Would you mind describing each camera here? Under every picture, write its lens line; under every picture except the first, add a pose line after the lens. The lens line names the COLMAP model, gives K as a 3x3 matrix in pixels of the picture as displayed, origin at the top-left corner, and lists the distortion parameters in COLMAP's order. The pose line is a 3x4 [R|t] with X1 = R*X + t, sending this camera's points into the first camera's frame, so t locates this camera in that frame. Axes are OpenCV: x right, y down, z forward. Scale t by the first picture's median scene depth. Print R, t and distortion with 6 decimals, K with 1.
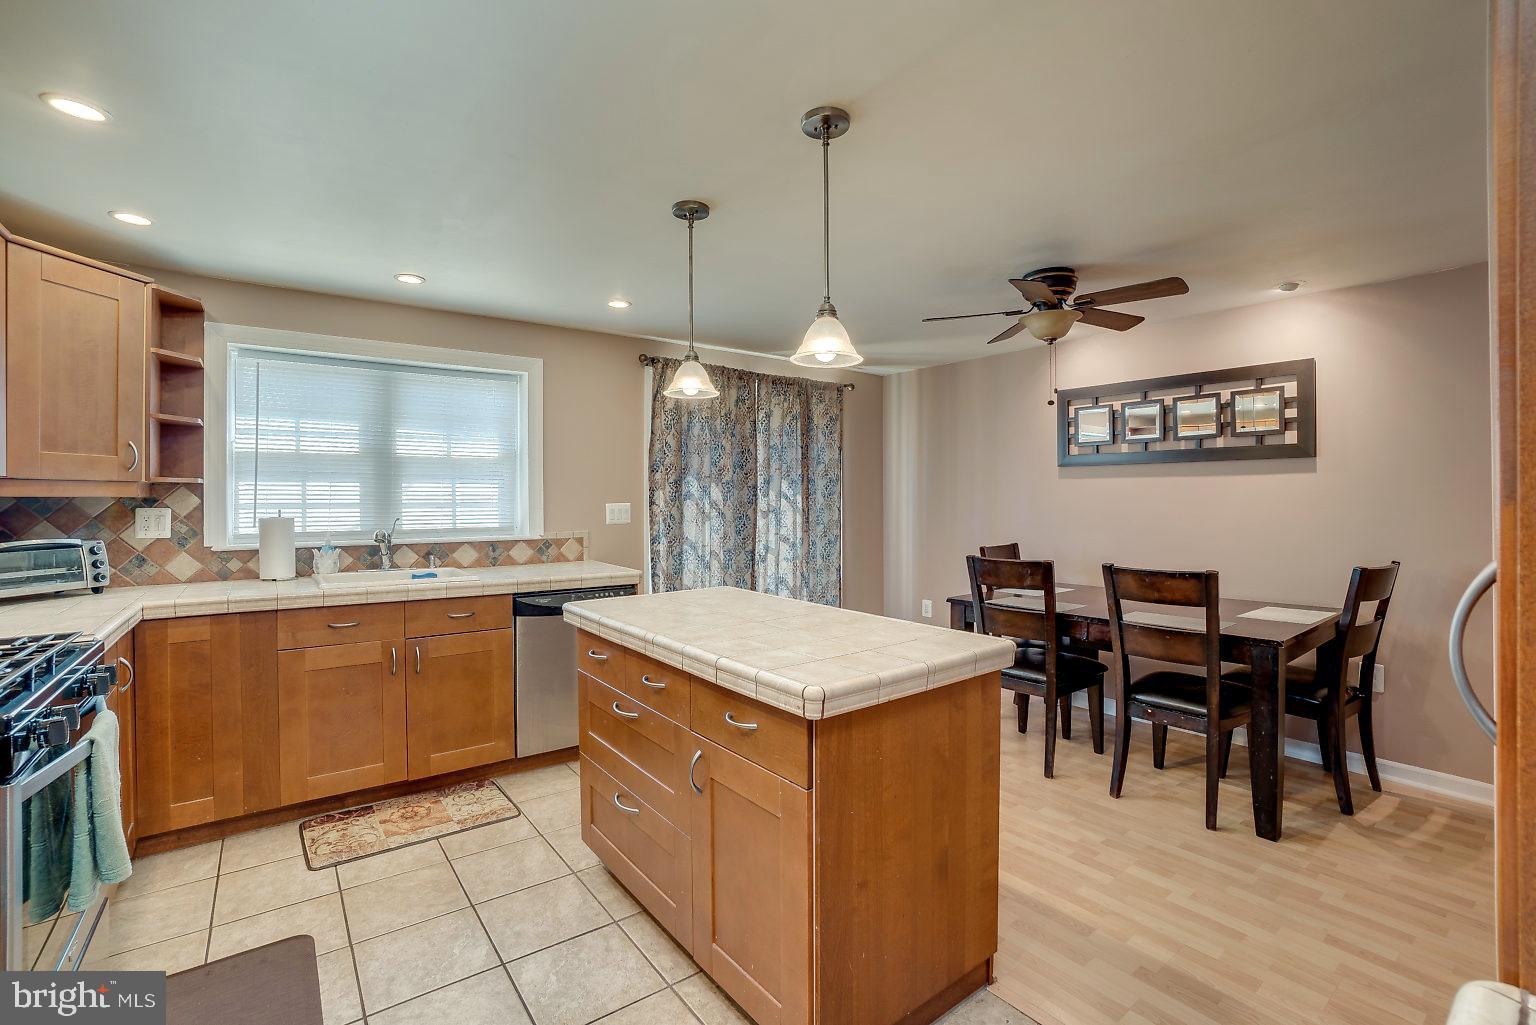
lens RADIAL K [[682.5, 0, 749.9], [0, 682.5, 501.3], [0, 0, 1]] dist [-0.053767, 0.016478]
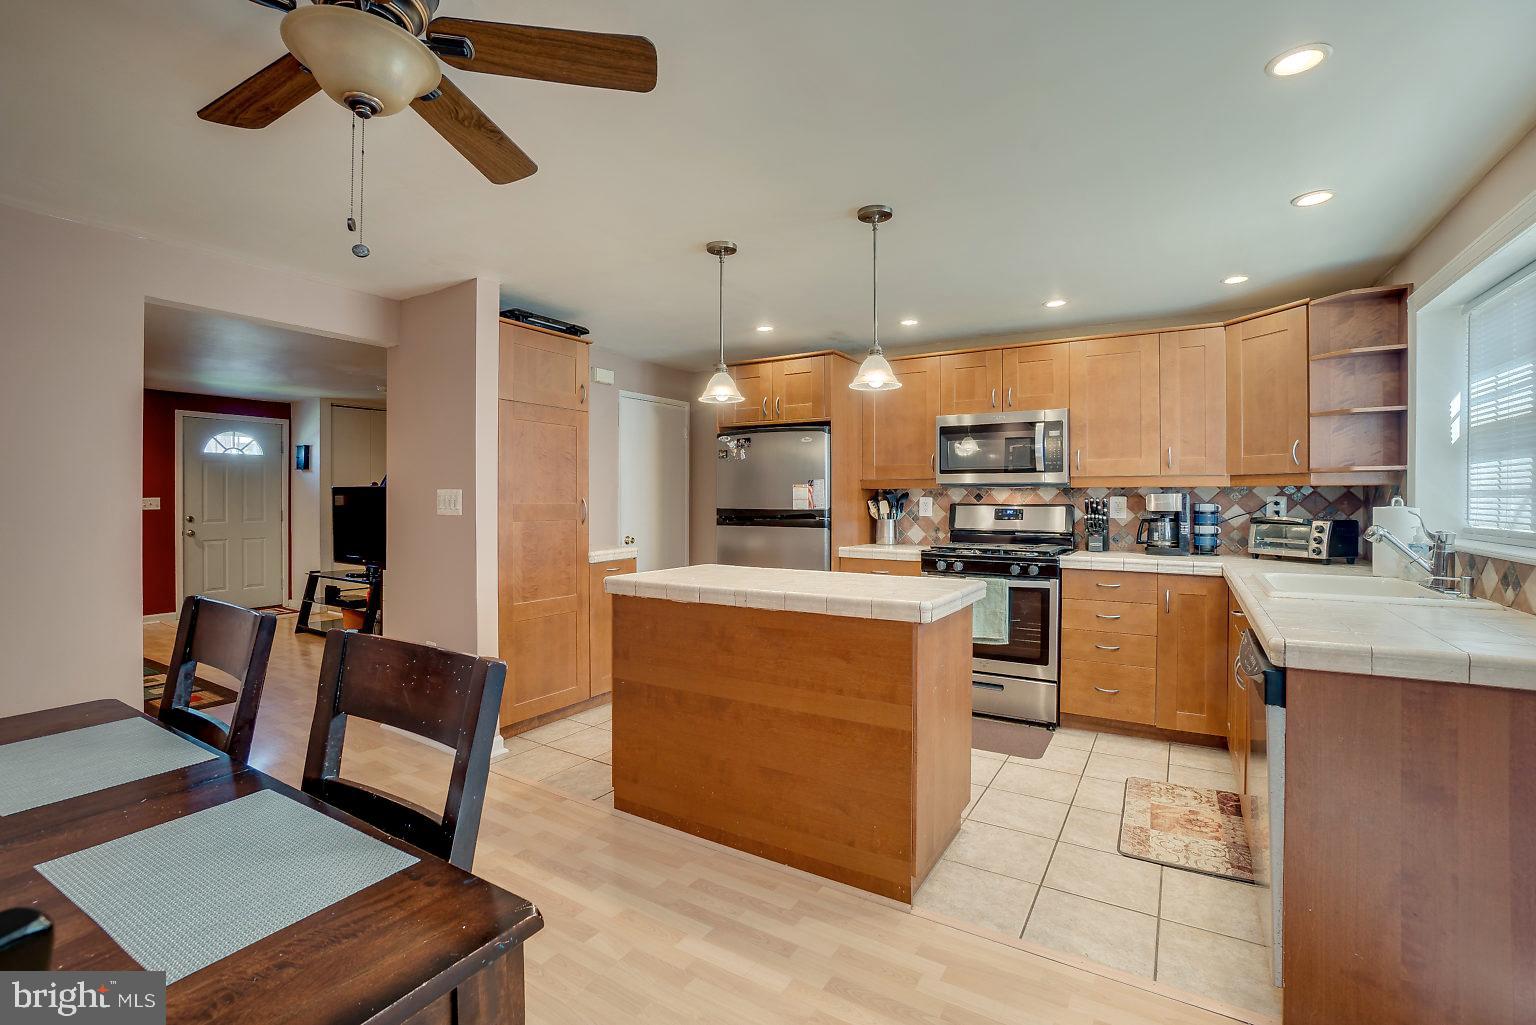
lens RADIAL K [[692.1, 0, 747.8], [0, 692.1, 500.9], [0, 0, 1]] dist [-0.072996, 0.025473]
pose [[-0.932742, 0.005301, -0.360505, 0.338921], [0.002687, 0.999966, 0.007752, 0.006728], [0.360534, 0.006262, -0.932725, 1.343140]]
